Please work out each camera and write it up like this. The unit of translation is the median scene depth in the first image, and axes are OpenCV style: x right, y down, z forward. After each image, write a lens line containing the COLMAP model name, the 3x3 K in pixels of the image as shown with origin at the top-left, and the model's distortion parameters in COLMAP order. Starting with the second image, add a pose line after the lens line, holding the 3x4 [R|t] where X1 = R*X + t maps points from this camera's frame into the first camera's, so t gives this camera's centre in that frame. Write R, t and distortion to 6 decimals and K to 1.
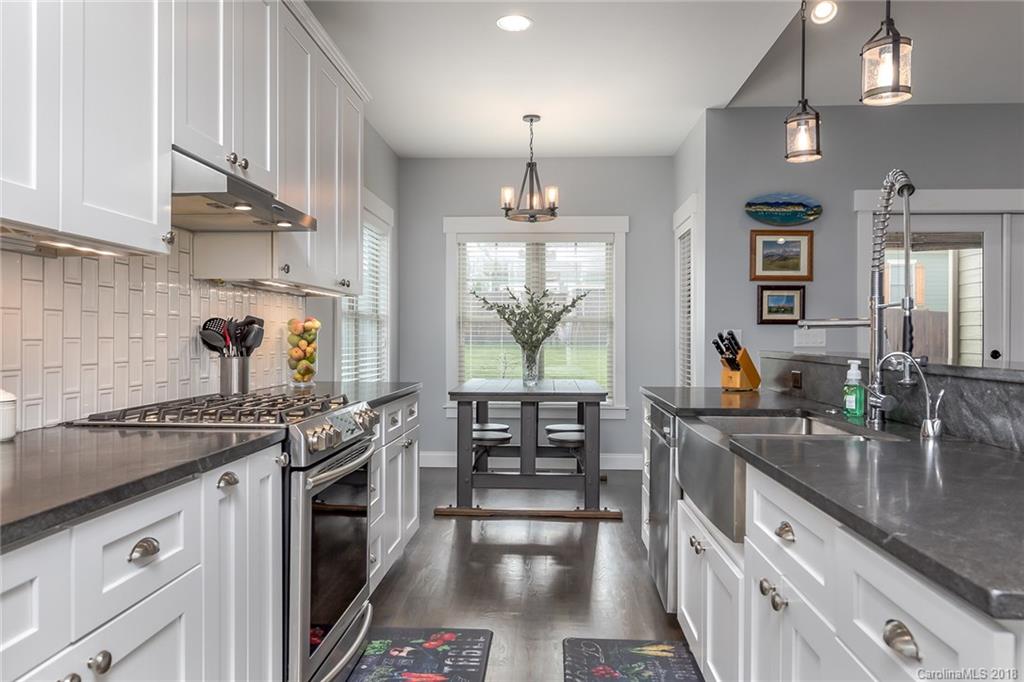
lens RADIAL K [[762.4, 0, 512.0], [0, 762.4, 341.0], [0, 0, 1]] dist [0.002603, 0.001253]
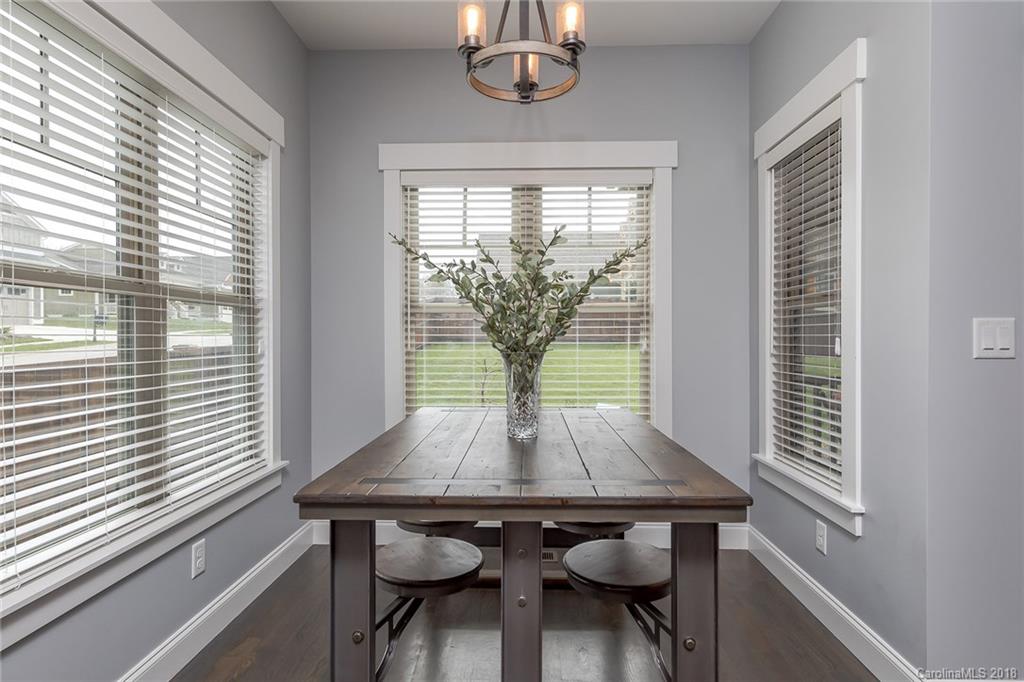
lens RADIAL K [[513.7, 0, 512.0], [0, 513.7, 341.0], [0, 0, 1]] dist [0.000029, -0.000008]
pose [[0.999769, -0.002720, 0.021331, 0.013221], [0.002570, 0.999972, 0.007056, -0.005760], [-0.021350, -0.007000, 0.999748, 0.835776]]
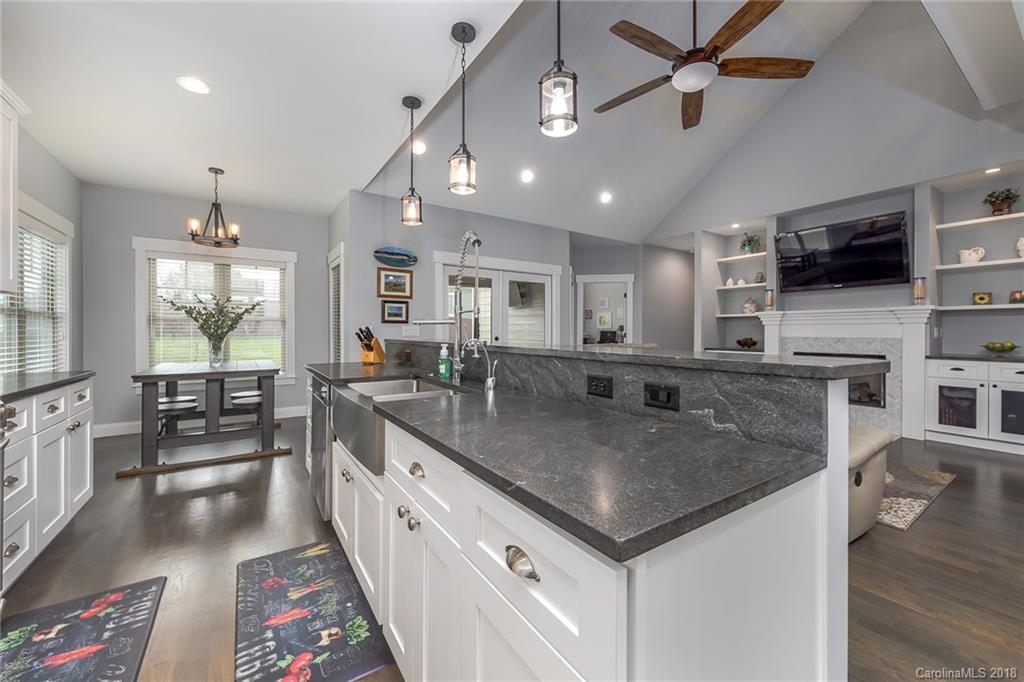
lens RADIAL K [[401.3, 0, 513.1], [0, 401.3, 329.4], [0, 0, 1]] dist [0.000610, -0.000306]
pose [[0.801190, -0.001103, 0.598409, 0.025116], [0.006084, 0.999962, -0.006304, -0.000202], [-0.598379, 0.008692, 0.801166, 0.125568]]
